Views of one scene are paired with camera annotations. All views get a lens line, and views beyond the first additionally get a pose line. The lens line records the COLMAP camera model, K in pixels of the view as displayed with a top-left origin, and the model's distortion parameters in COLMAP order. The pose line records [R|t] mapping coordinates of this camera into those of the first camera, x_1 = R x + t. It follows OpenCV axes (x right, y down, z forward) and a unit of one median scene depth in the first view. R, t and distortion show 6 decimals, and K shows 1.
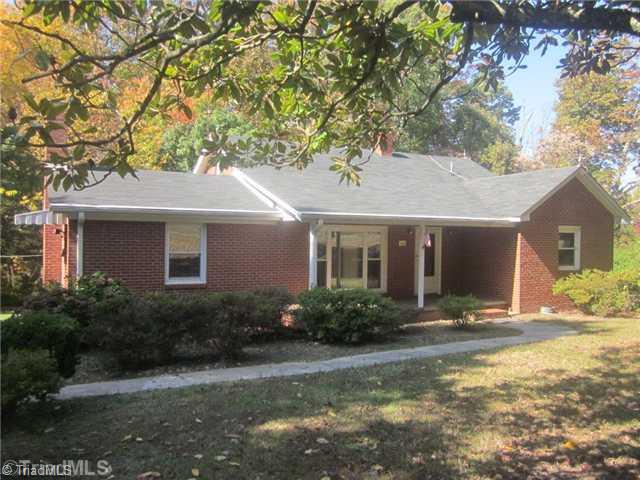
lens RADIAL K [[530.3, 0, 320.0], [0, 530.3, 240.0], [0, 0, 1]] dist [-0.057027, -0.000809]
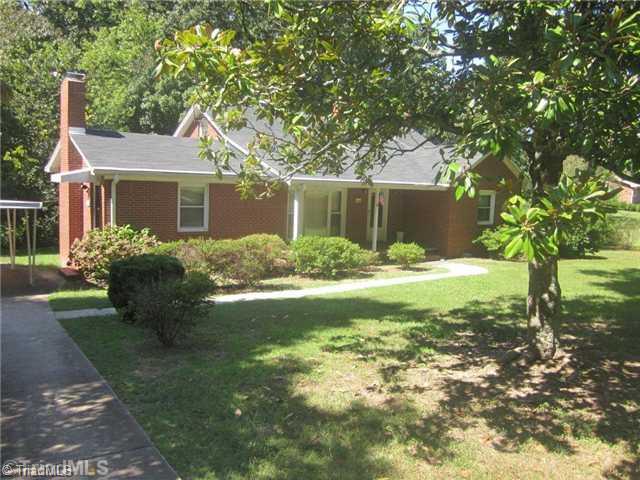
lens RADIAL K [[530.3, 0, 320.0], [0, 530.3, 240.0], [0, 0, 1]] dist [-0.057027, -0.000809]
pose [[0.990577, 0.010632, 0.136544, -0.107429], [-0.024679, 0.994519, 0.101598, -0.027131], [-0.134715, -0.104010, 0.985410, -0.233850]]
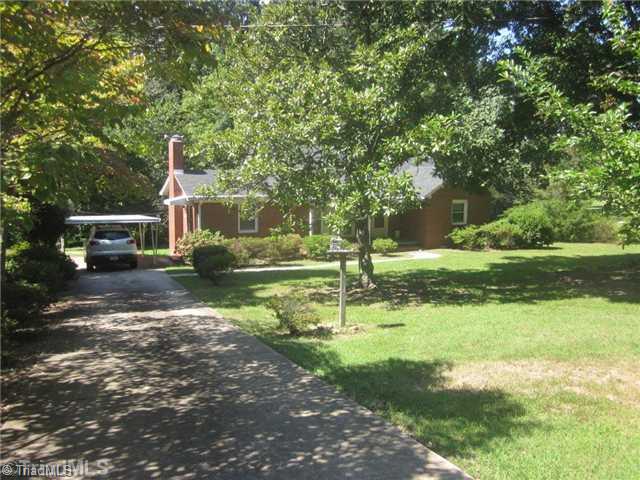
lens RADIAL K [[530.3, 0, 320.0], [0, 530.3, 240.0], [0, 0, 1]] dist [-0.057027, -0.000809]
pose [[0.998983, 0.000312, -0.045085, 0.093672], [0.004576, 0.994112, 0.108264, -0.090580], [0.044853, -0.108360, 0.993099, -0.840793]]
